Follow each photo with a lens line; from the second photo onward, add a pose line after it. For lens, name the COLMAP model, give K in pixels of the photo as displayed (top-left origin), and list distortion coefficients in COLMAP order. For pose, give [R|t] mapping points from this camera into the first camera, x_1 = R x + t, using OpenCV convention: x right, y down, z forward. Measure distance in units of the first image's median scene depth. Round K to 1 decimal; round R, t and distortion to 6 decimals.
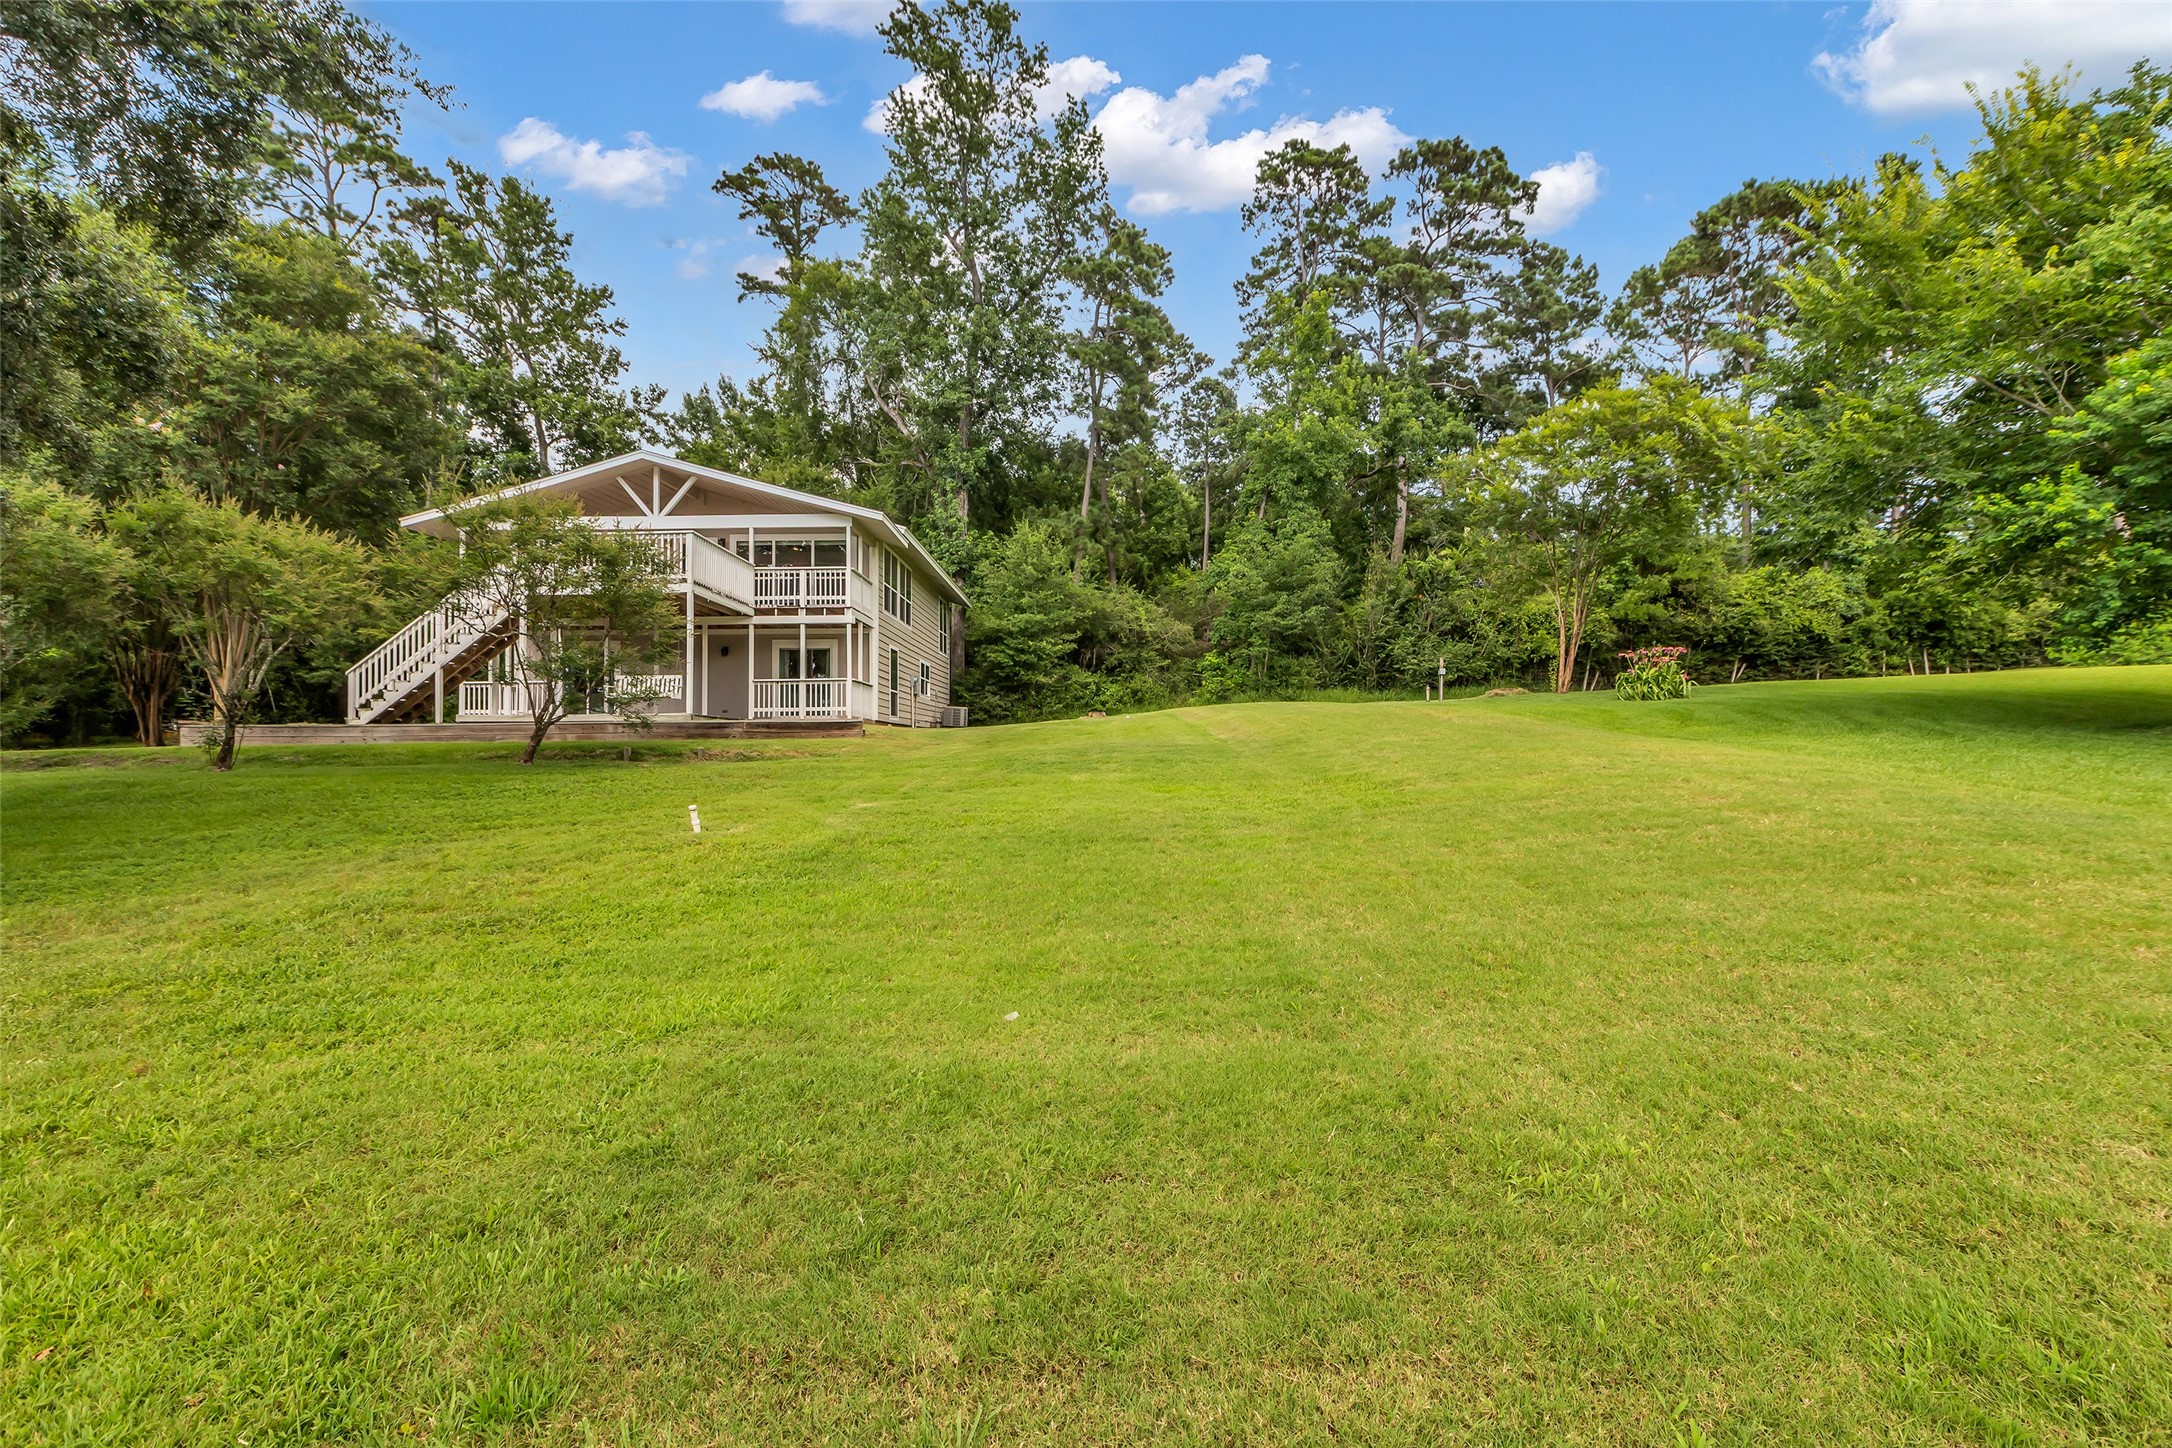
lens RADIAL K [[998.2, 0, 1111.4], [0, 998.2, 729.7], [0, 0, 1]] dist [0.000551, 0.000488]
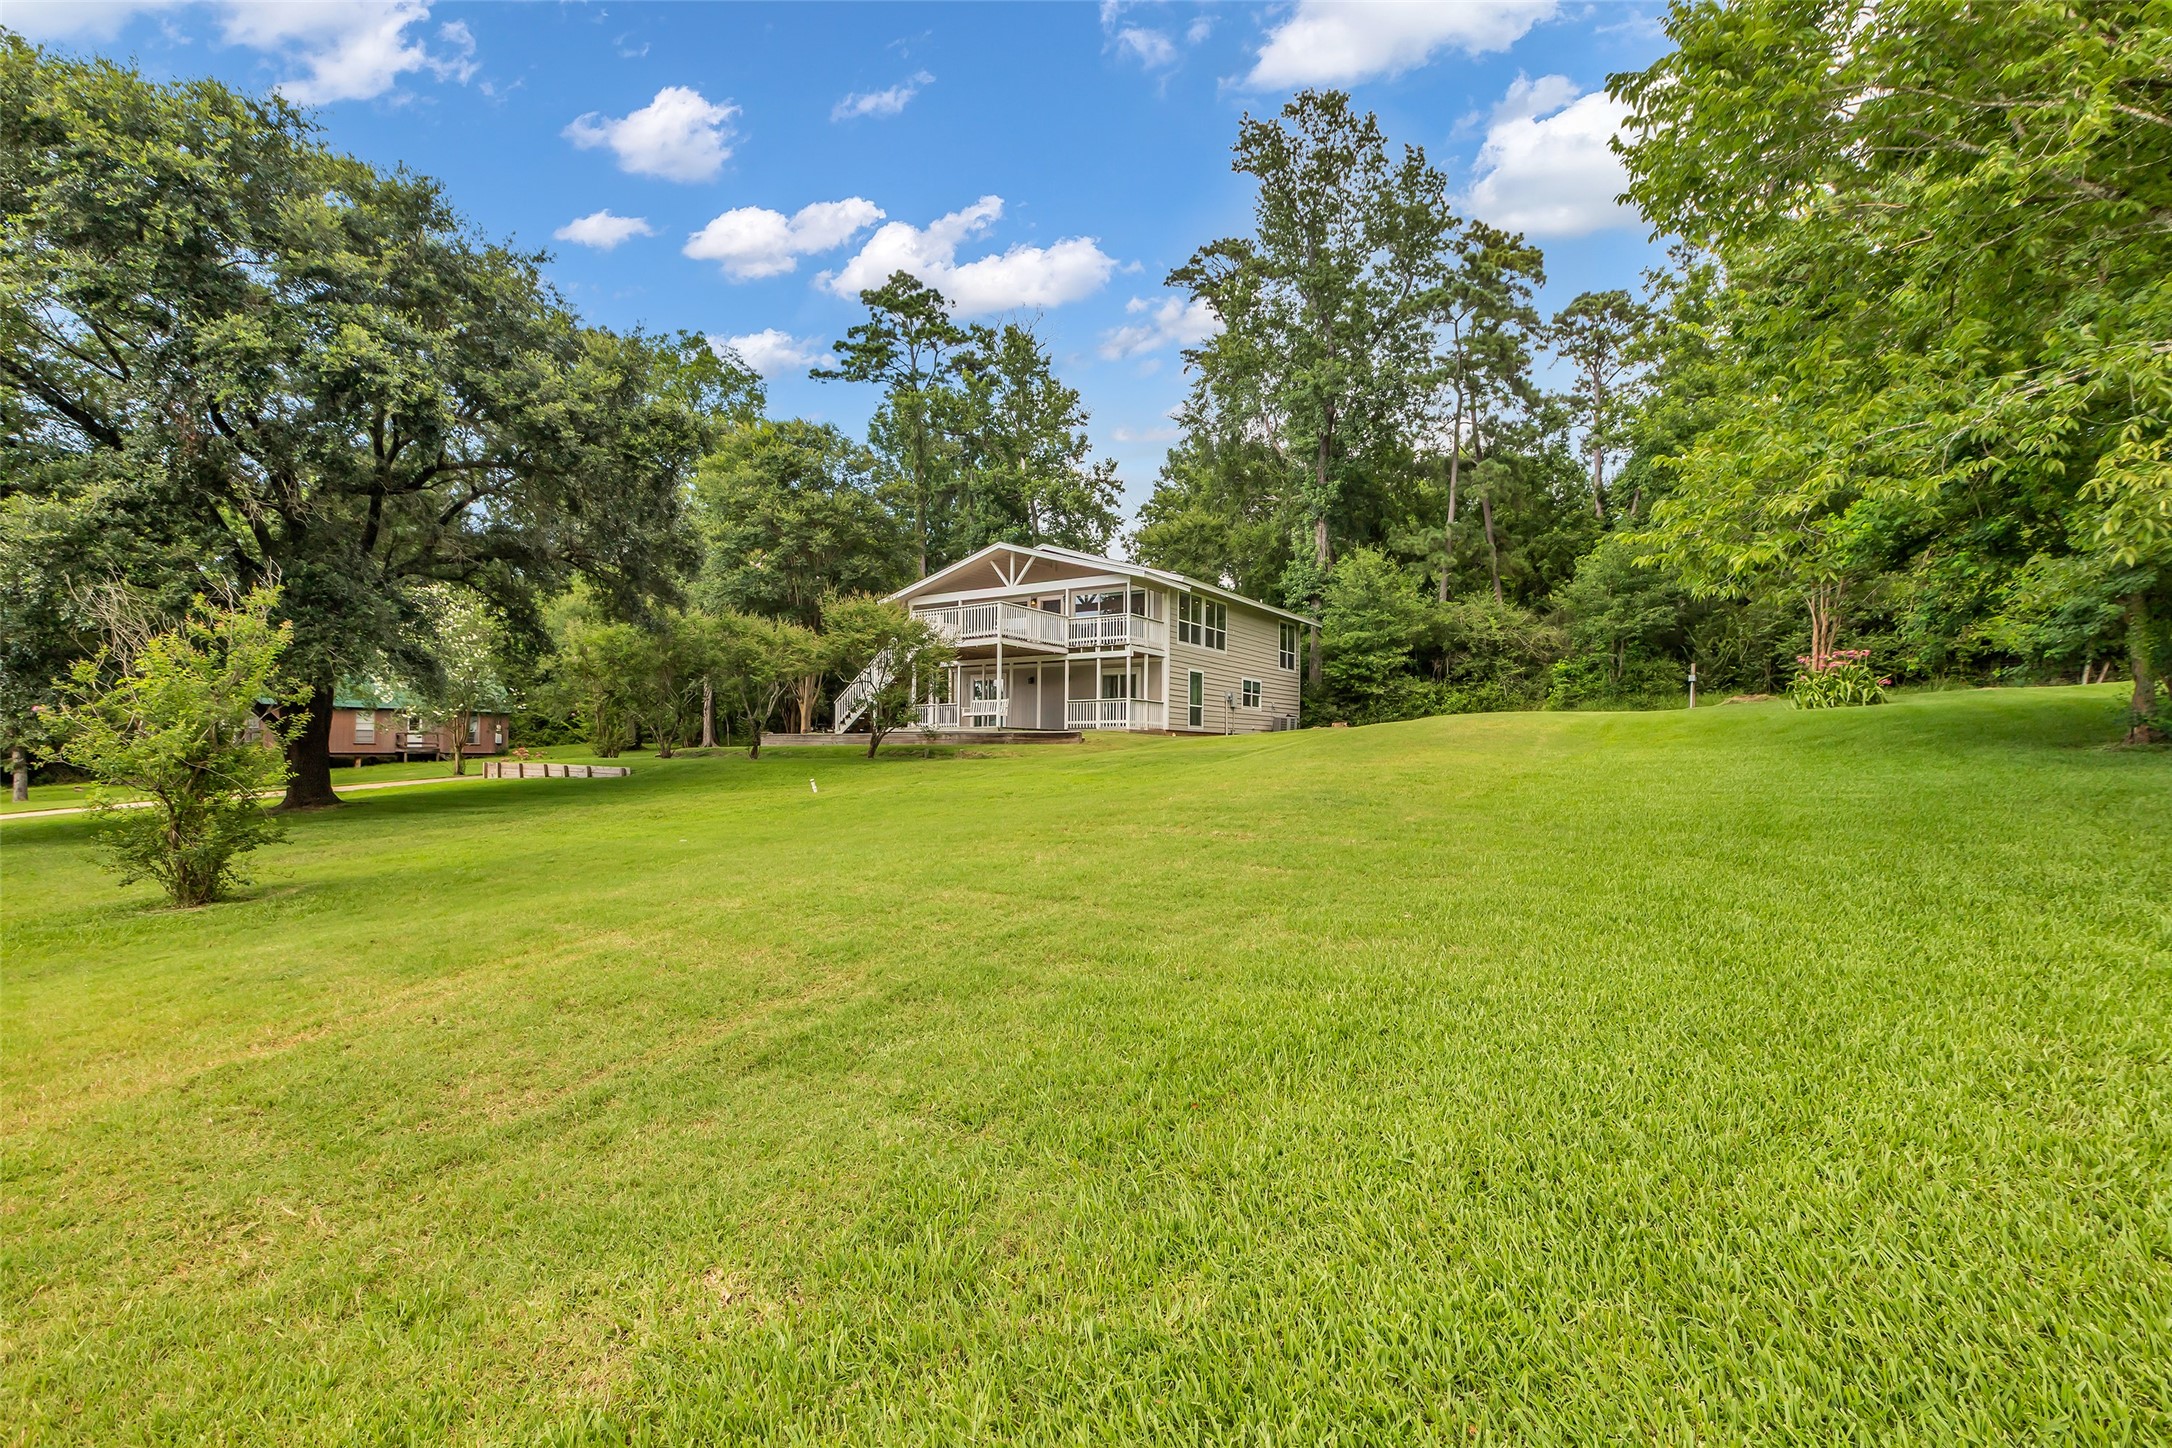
lens RADIAL K [[1028.5, 0, 1086.0], [0, 1028.5, 724.0], [0, 0, 1]] dist [-0.036822, 0.000047]
pose [[0.832815, -0.004539, -0.553532, 0.287352], [-0.001161, 0.999950, -0.009946, -0.002814], [0.553550, 0.008925, 0.832768, -0.100323]]
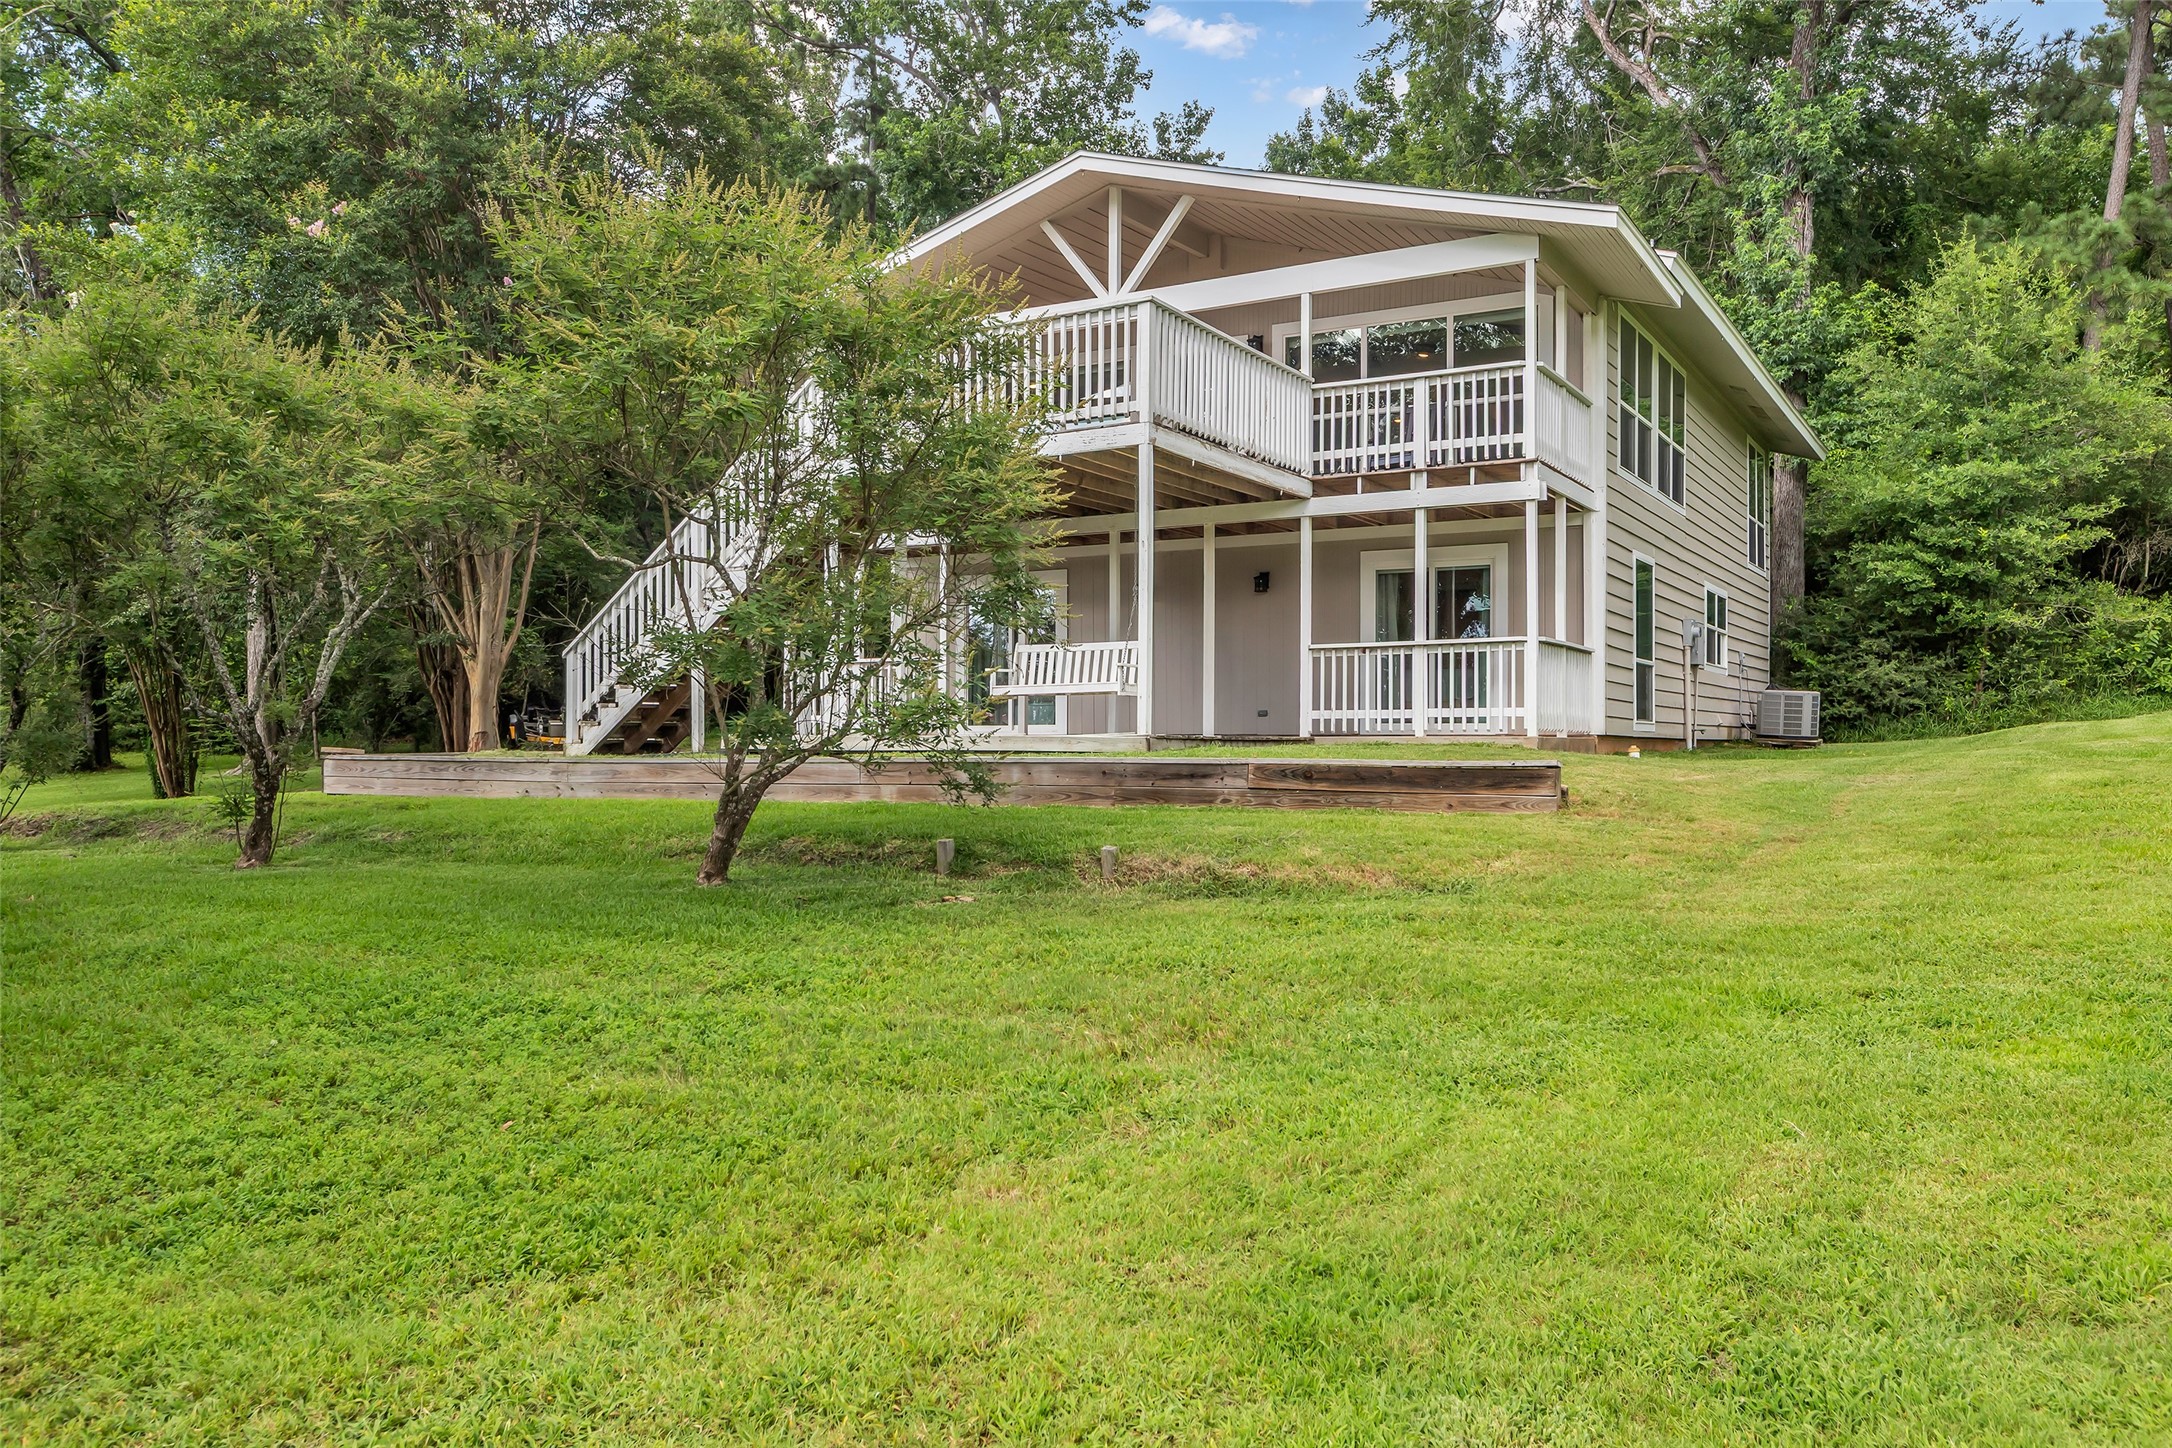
lens RADIAL K [[1684.8, 0, 1086.0], [0, 1684.8, 724.0], [0, 0, 1]] dist [0.002798, 0.004029]
pose [[0.863181, 0.001557, -0.504892, -0.048729], [0.003200, 0.999958, 0.008554, -0.014907], [0.504884, -0.008999, 0.863140, 0.210690]]
